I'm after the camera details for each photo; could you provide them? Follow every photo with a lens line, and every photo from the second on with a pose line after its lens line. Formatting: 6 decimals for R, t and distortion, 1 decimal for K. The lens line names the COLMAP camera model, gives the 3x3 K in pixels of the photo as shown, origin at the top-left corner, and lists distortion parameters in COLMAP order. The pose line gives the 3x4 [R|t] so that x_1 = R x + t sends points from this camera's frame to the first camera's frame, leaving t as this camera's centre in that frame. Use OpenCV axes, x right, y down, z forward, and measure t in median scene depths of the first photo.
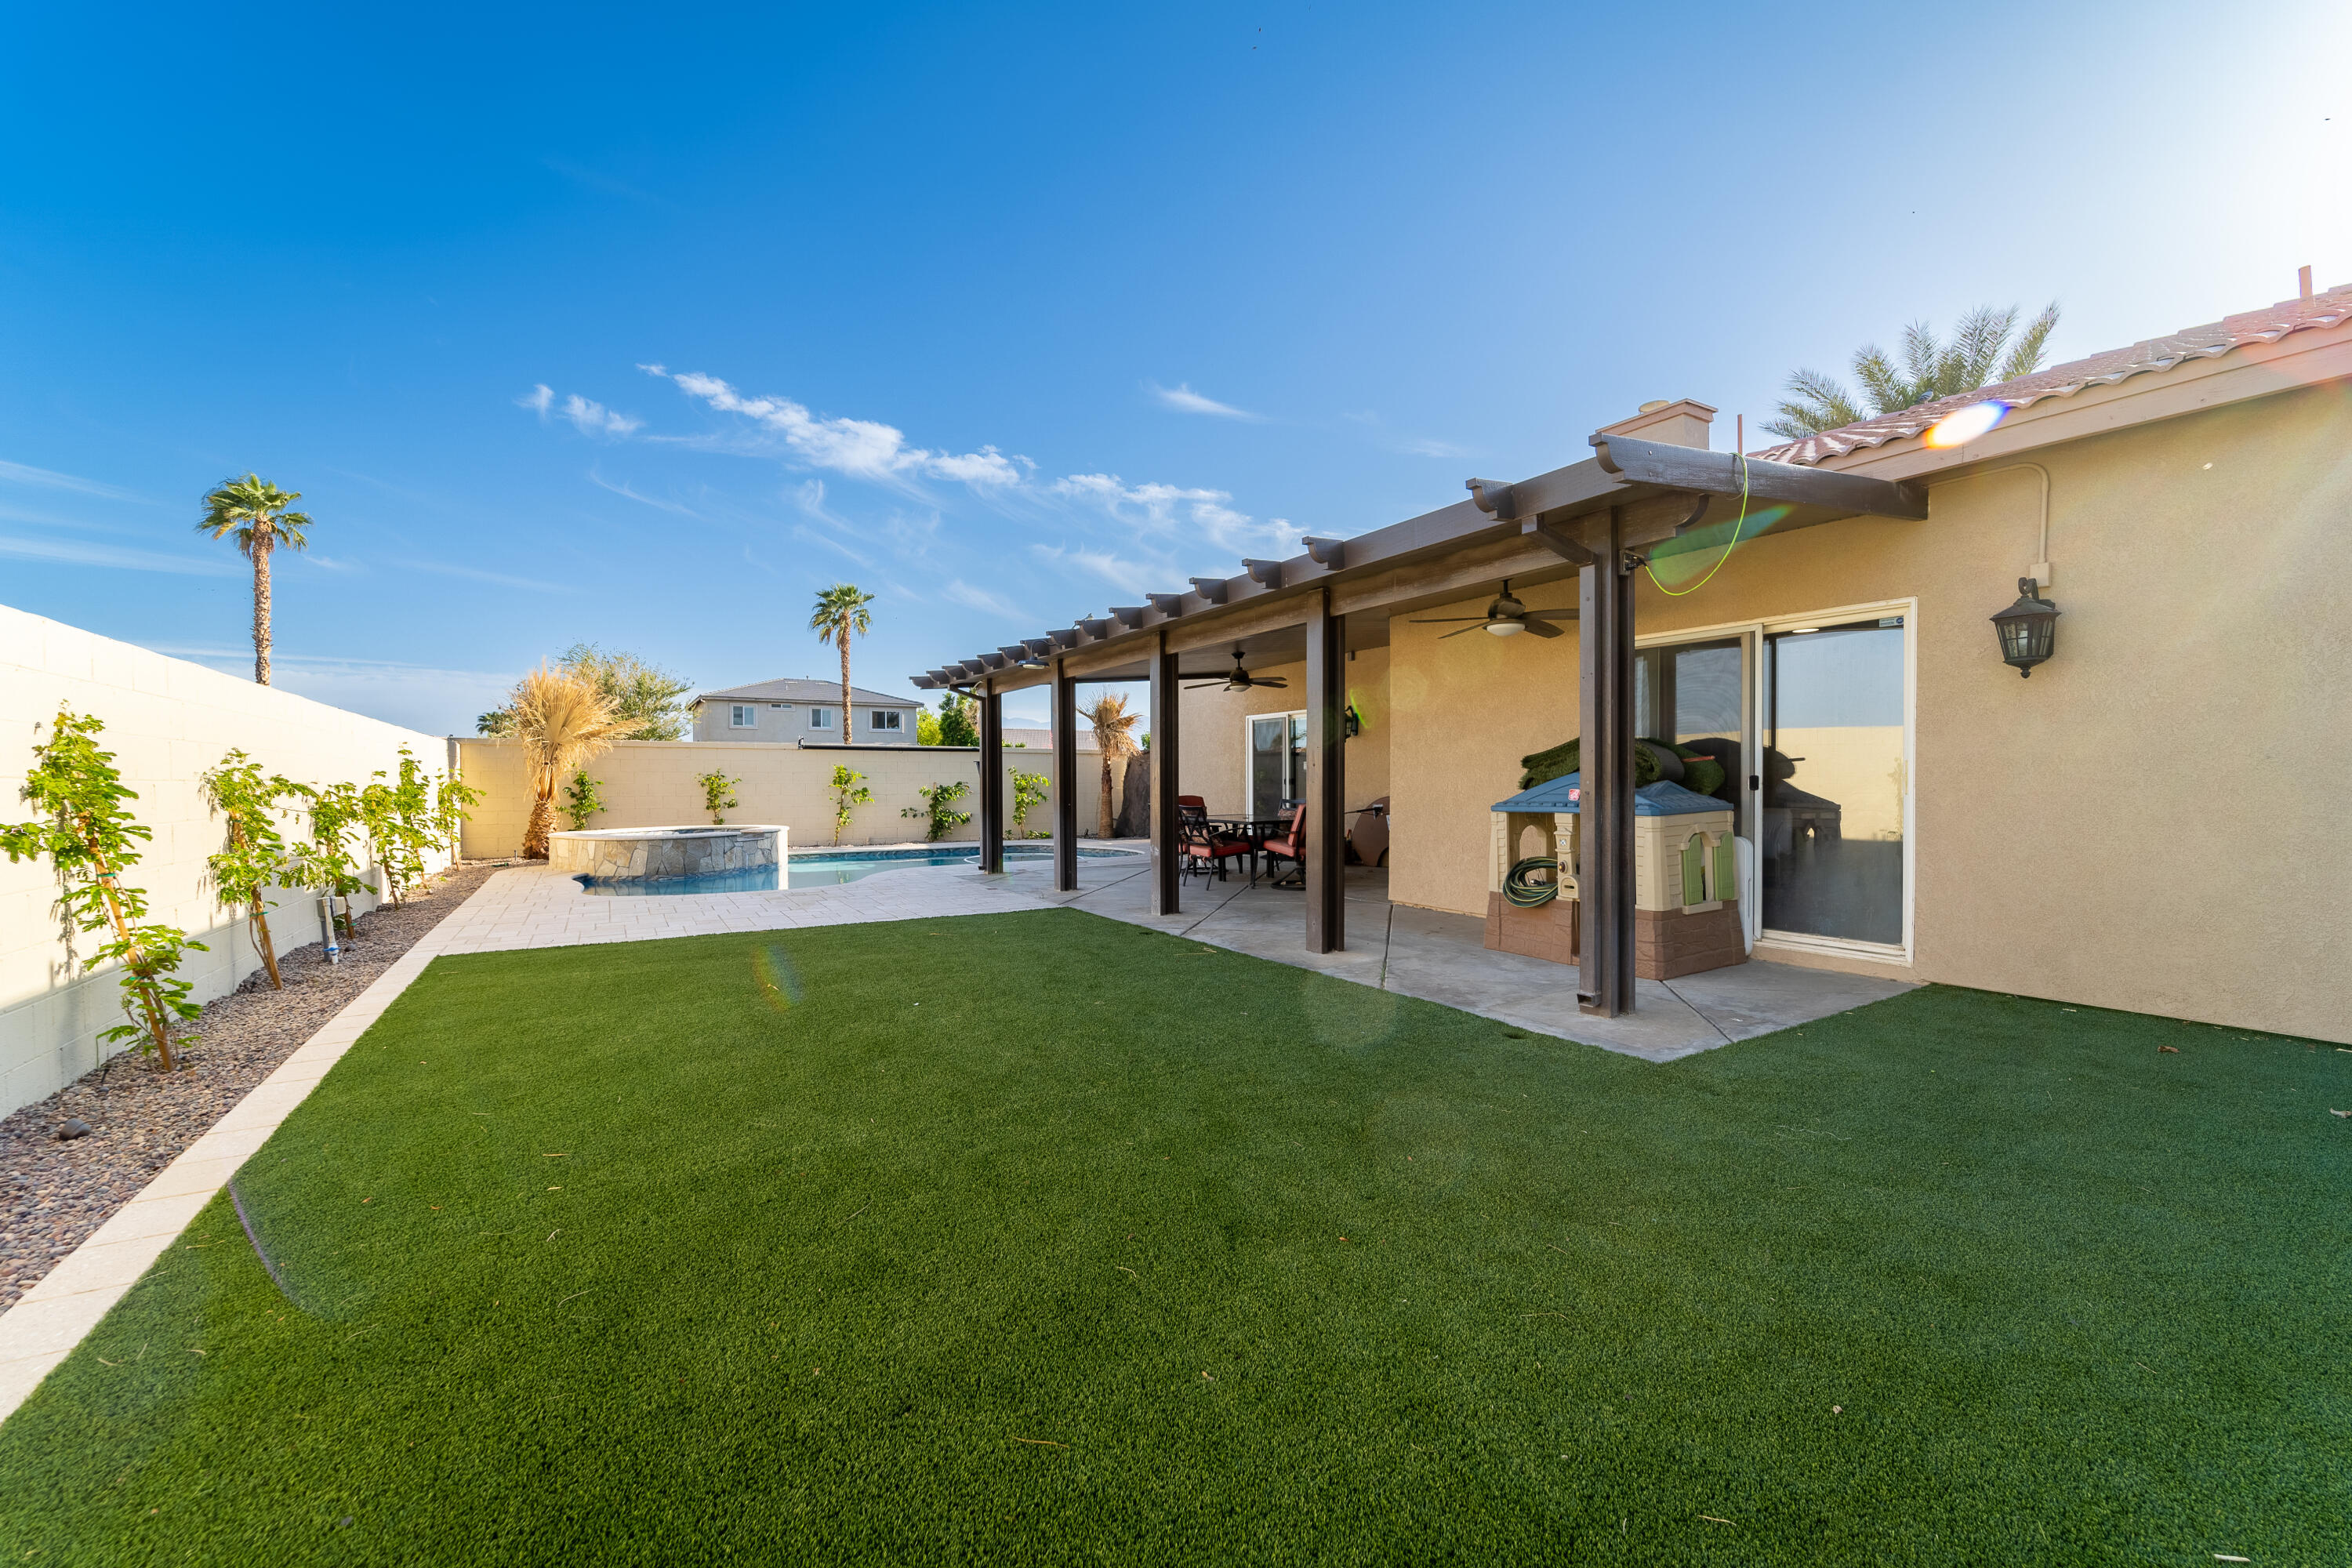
lens RADIAL K [[945.4, 0, 1170.8], [0, 945.4, 794.8], [0, 0, 1]] dist [0.002533, -0.002456]
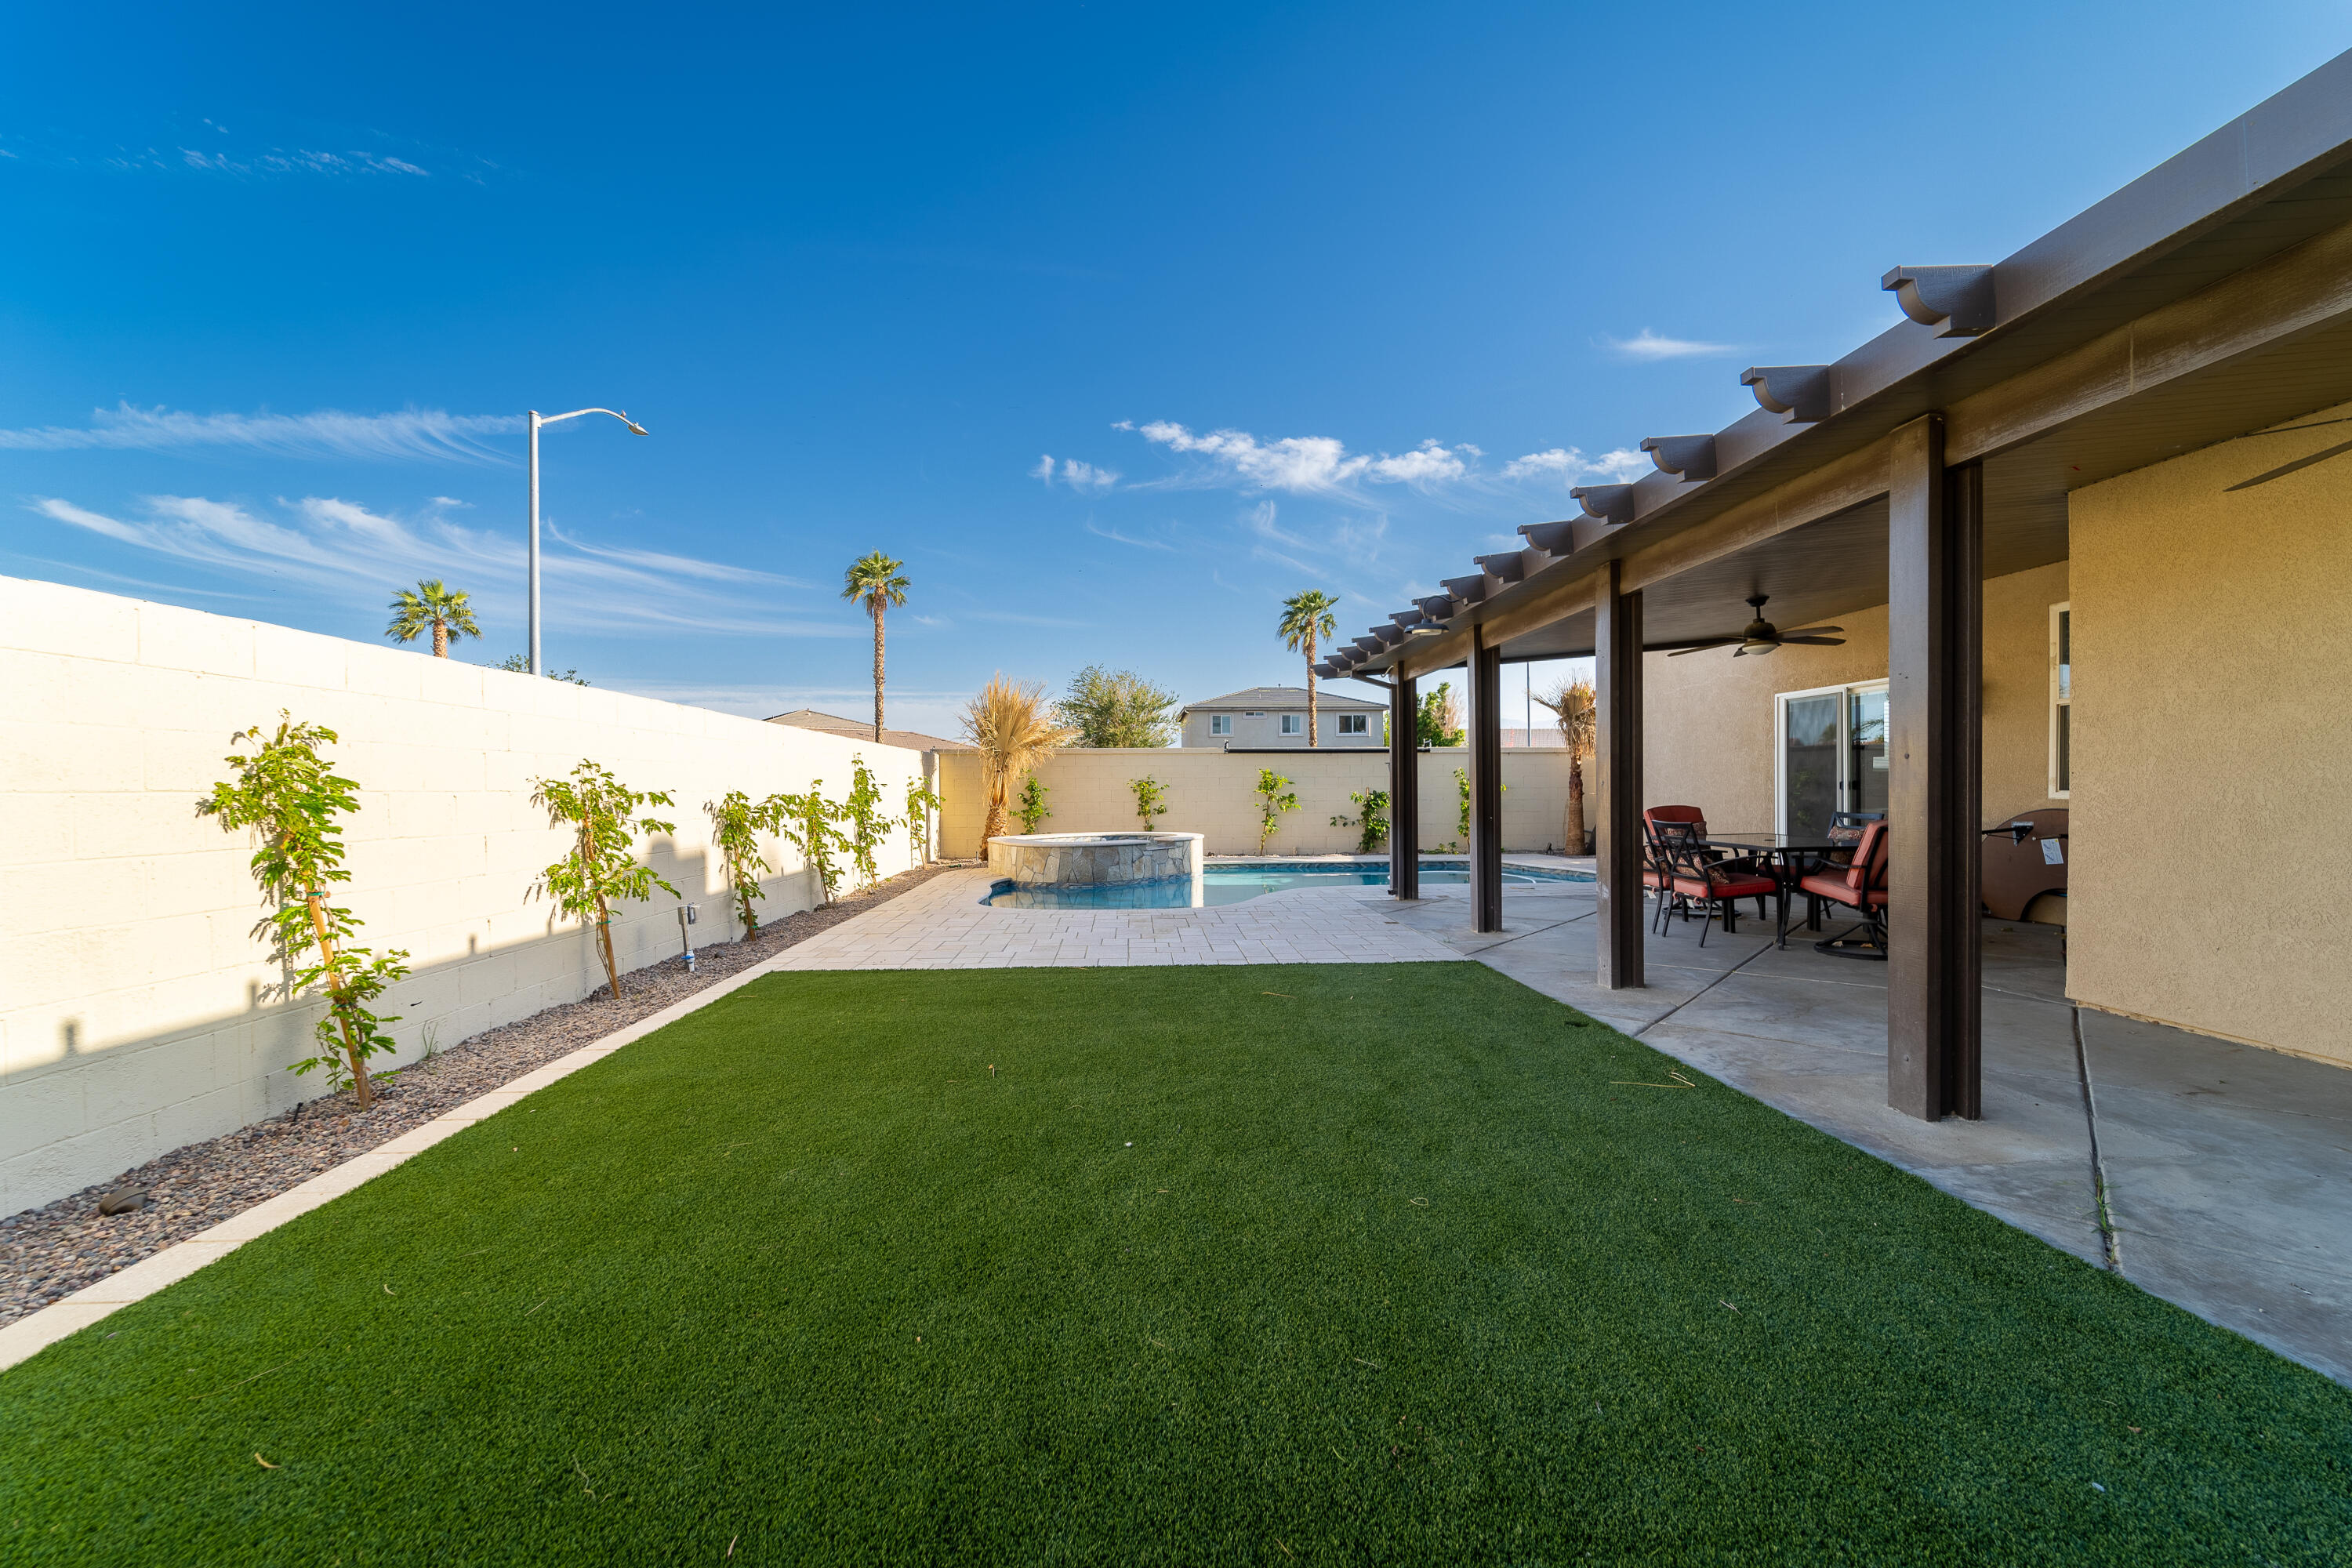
lens RADIAL K [[945.4, 0, 1170.8], [0, 945.4, 794.8], [0, 0, 1]] dist [0.002533, -0.002456]
pose [[0.878959, 0.000504, -0.476898, 0.025014], [-0.002491, 0.999991, -0.003535, -0.004205], [0.476891, 0.004295, 0.878952, 0.200638]]
